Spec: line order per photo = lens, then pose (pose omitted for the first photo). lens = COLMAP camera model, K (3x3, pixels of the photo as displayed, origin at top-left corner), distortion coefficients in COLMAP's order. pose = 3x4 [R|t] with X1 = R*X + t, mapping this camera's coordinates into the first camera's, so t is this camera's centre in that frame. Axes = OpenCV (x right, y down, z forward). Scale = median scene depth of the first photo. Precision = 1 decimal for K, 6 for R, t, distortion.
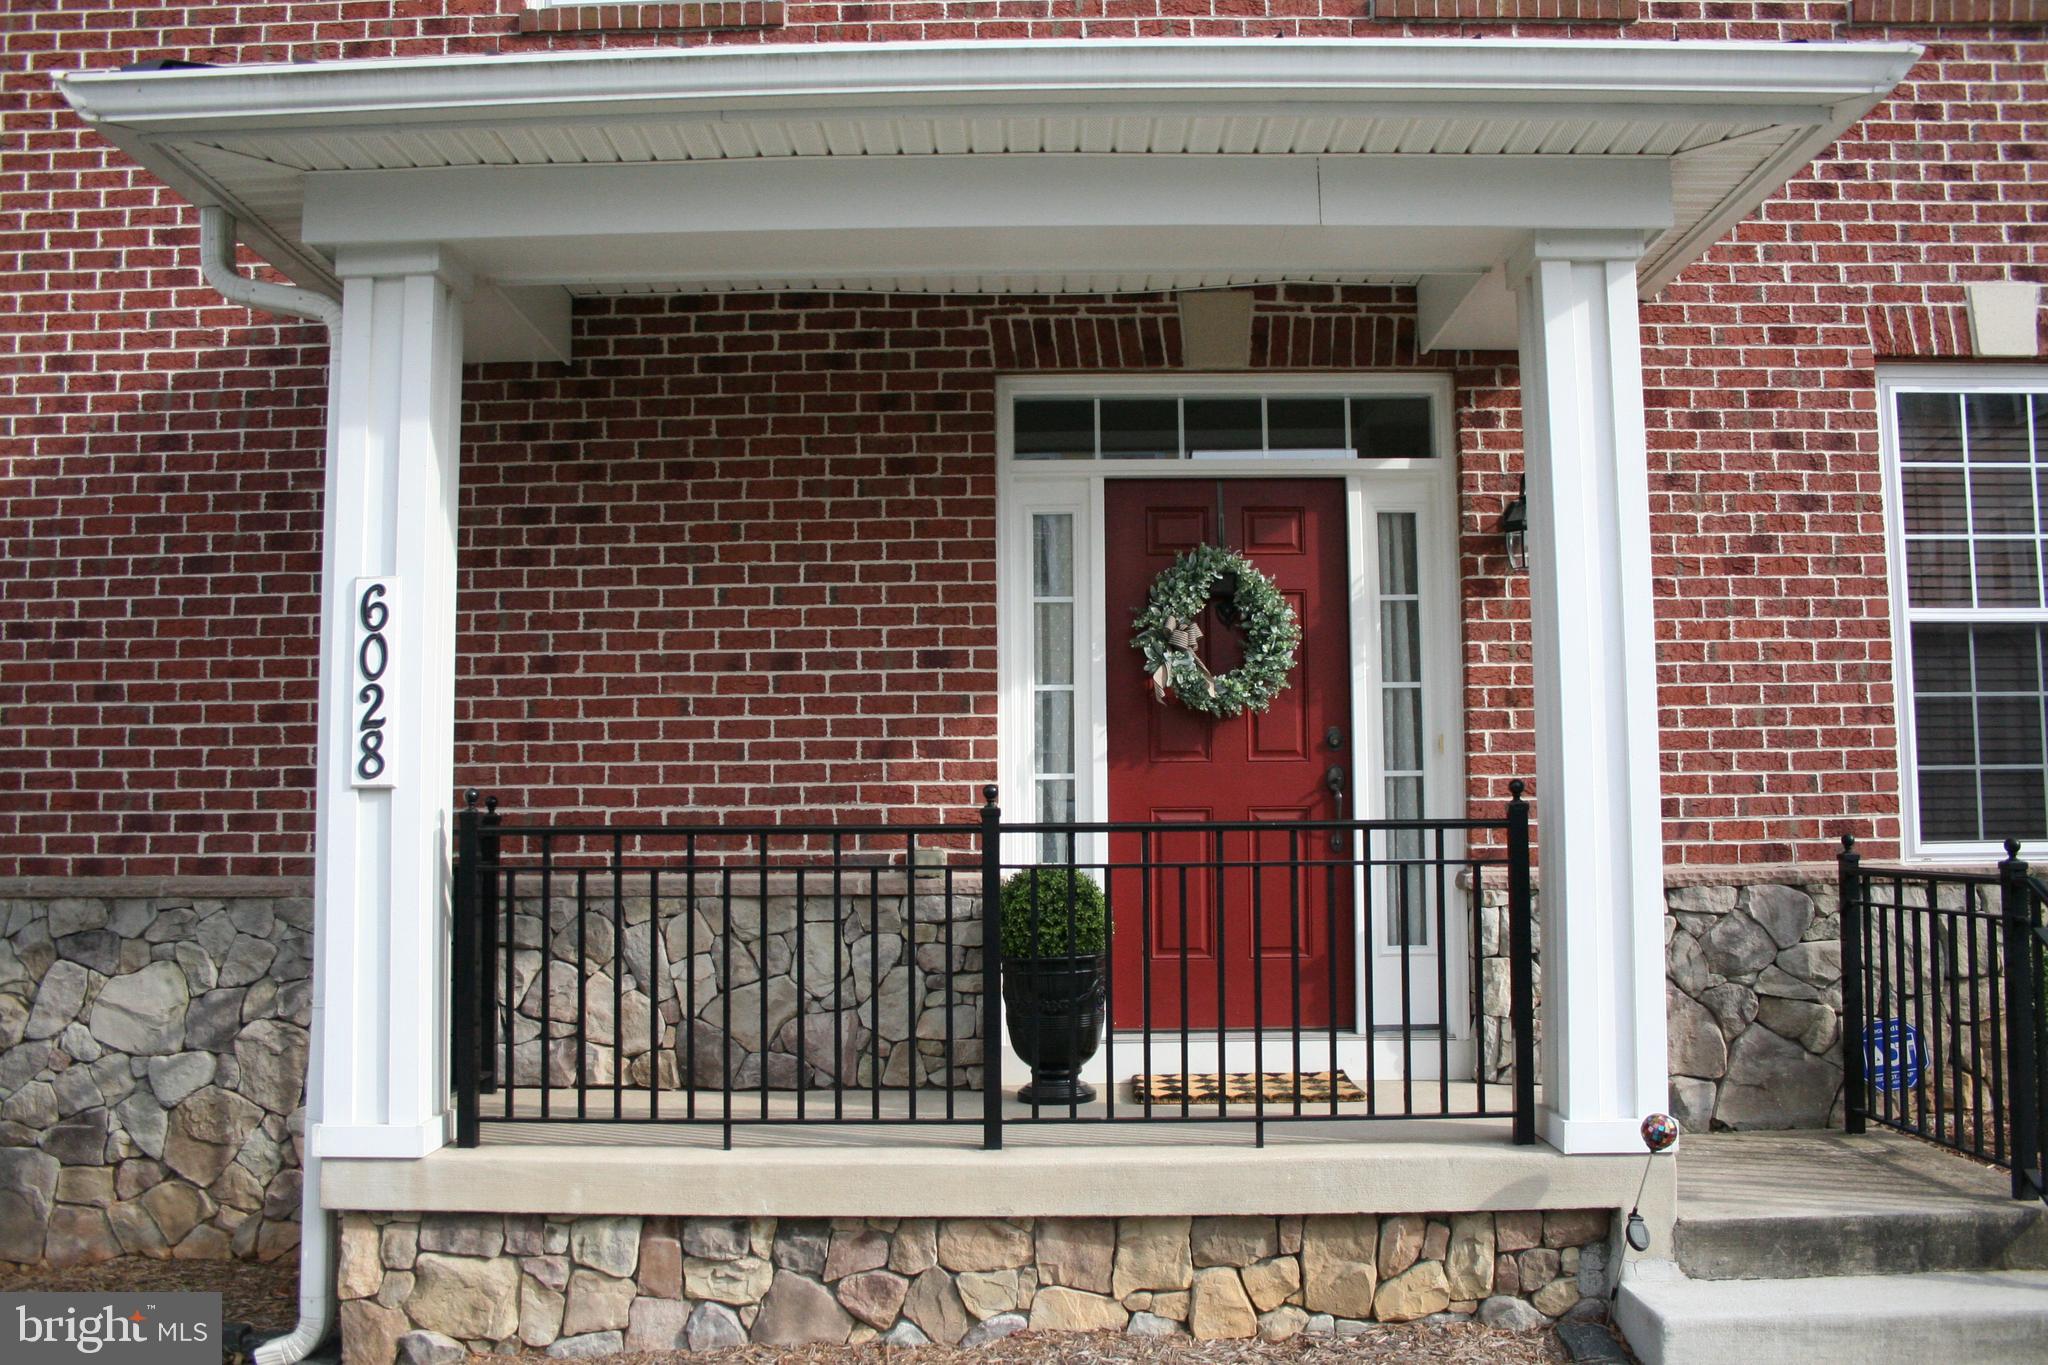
lens RADIAL K [[1692.9, 0, 1033.1], [0, 1692.9, 690.7], [0, 0, 1]] dist [-0.166026, 0.141916]
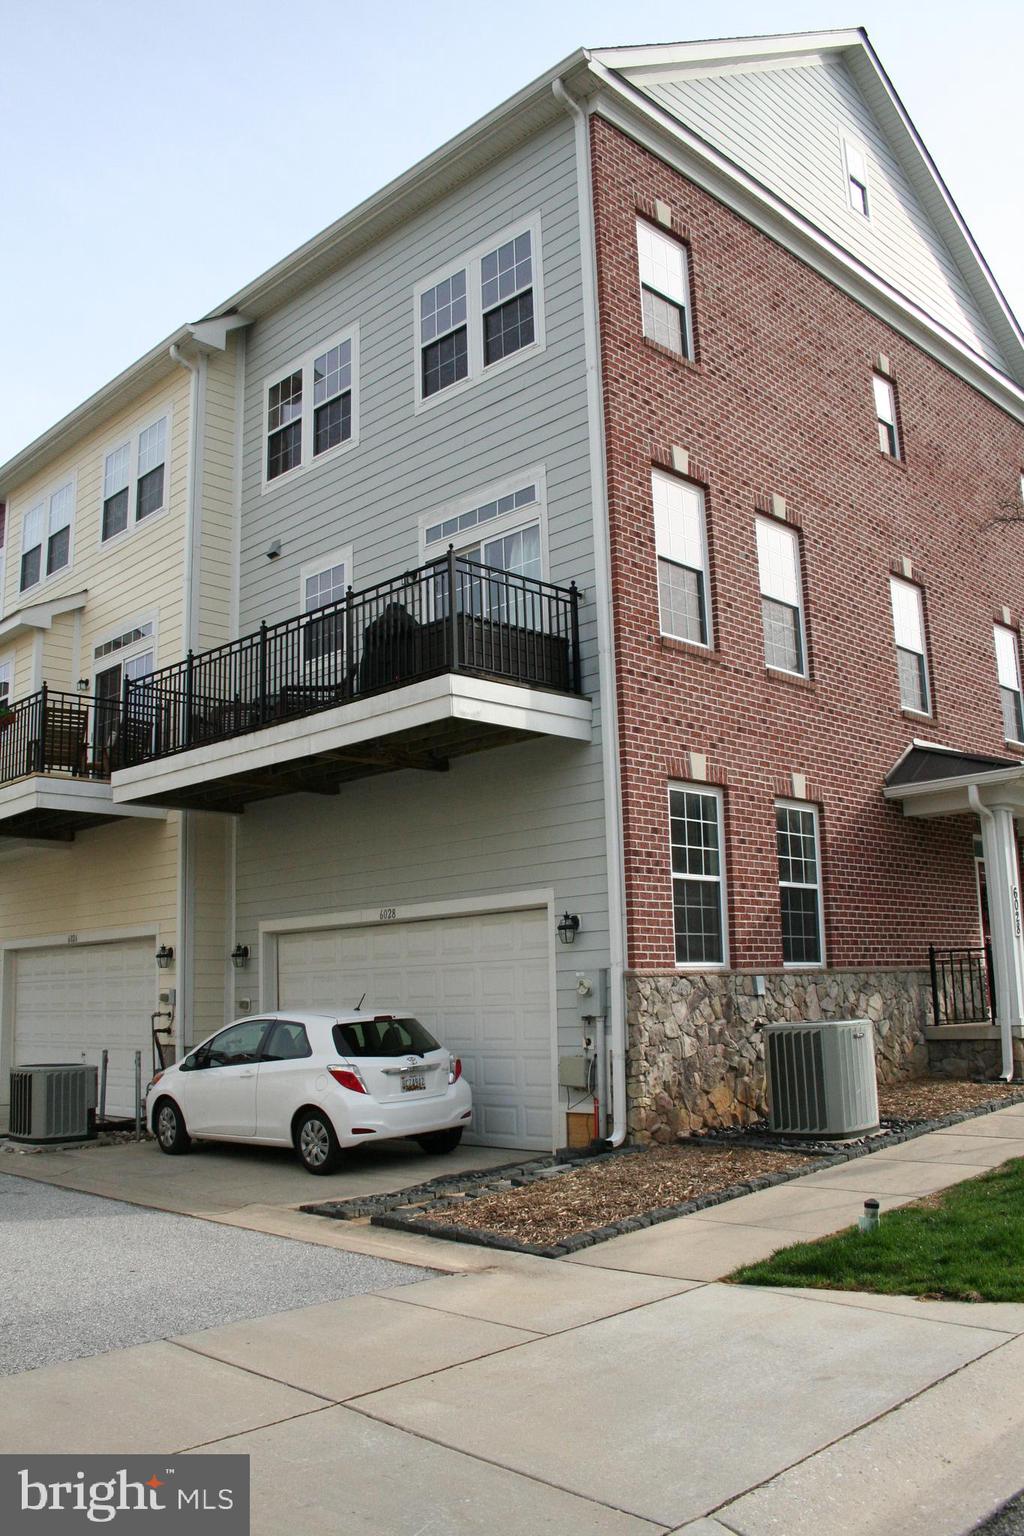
lens RADIAL K [[1269.7, 0, 512.0], [0, 1269.7, 768.0], [0, 0, 1]] dist [-0.166026, 0.141916]
pose [[0.700756, 0.121020, 0.703061, -2.789451], [-0.039509, 0.990577, -0.131132, 0.077623], [-0.712306, 0.064114, 0.698935, -0.234399]]
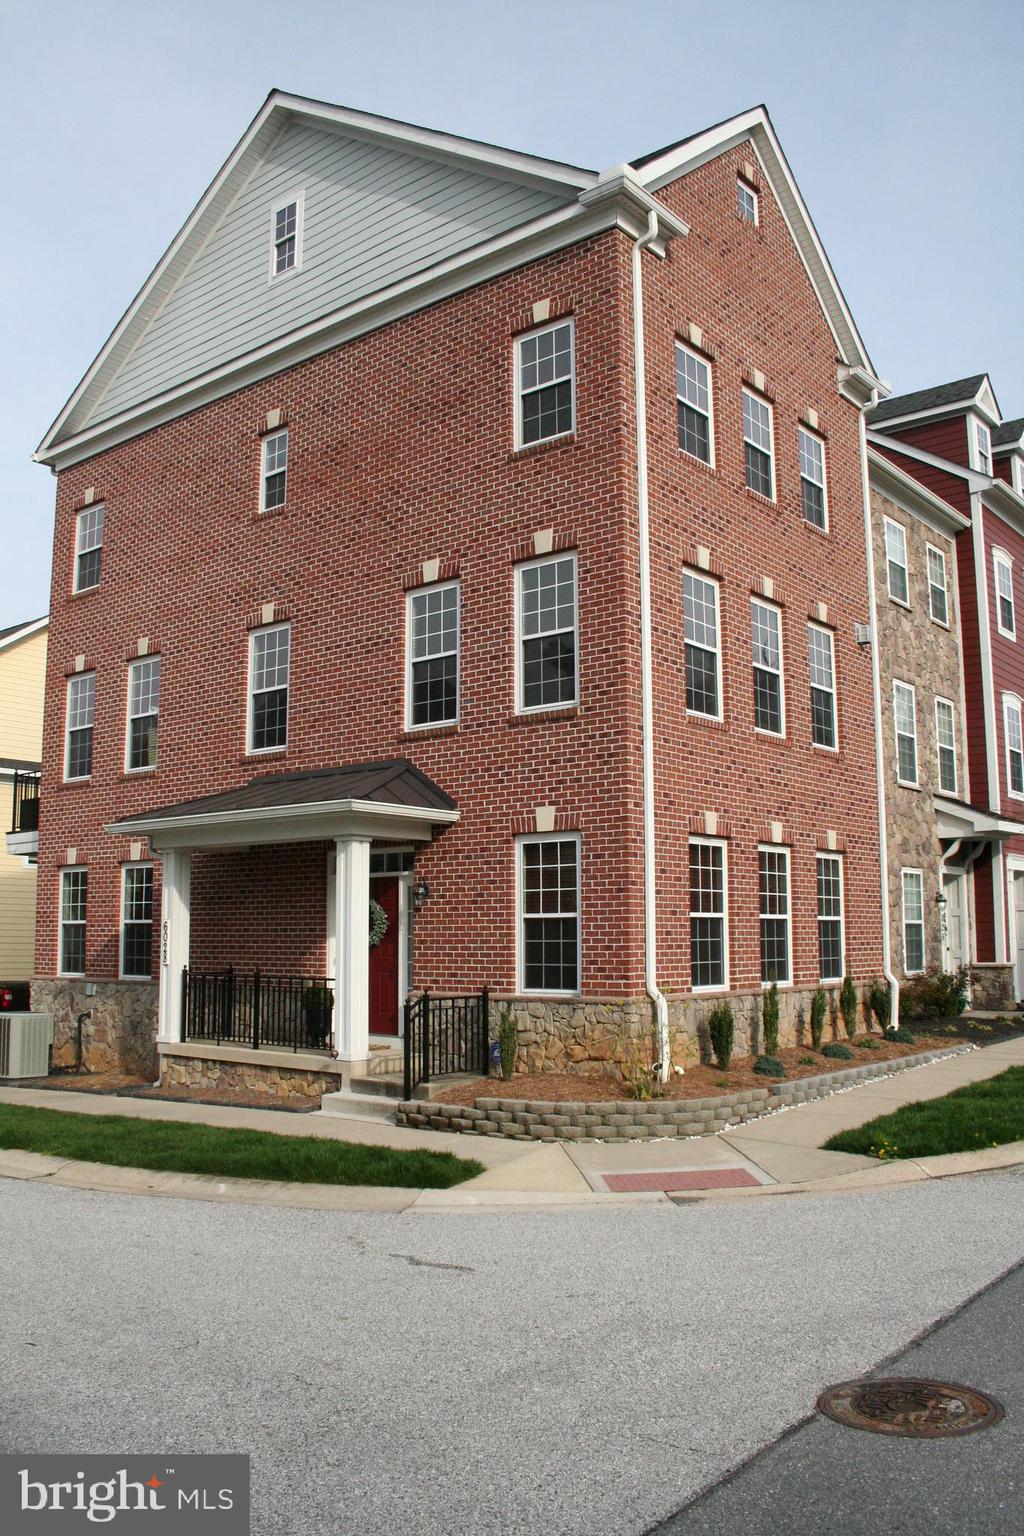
lens RADIAL K [[1269.7, 0, 512.0], [0, 1269.7, 768.0], [0, 0, 1]] dist [-0.166026, 0.141916]
pose [[0.778612, -0.078247, -0.622608, 2.085909], [0.048015, 0.996715, -0.065217, -0.174399], [0.625665, 0.020885, 0.779812, -0.933431]]
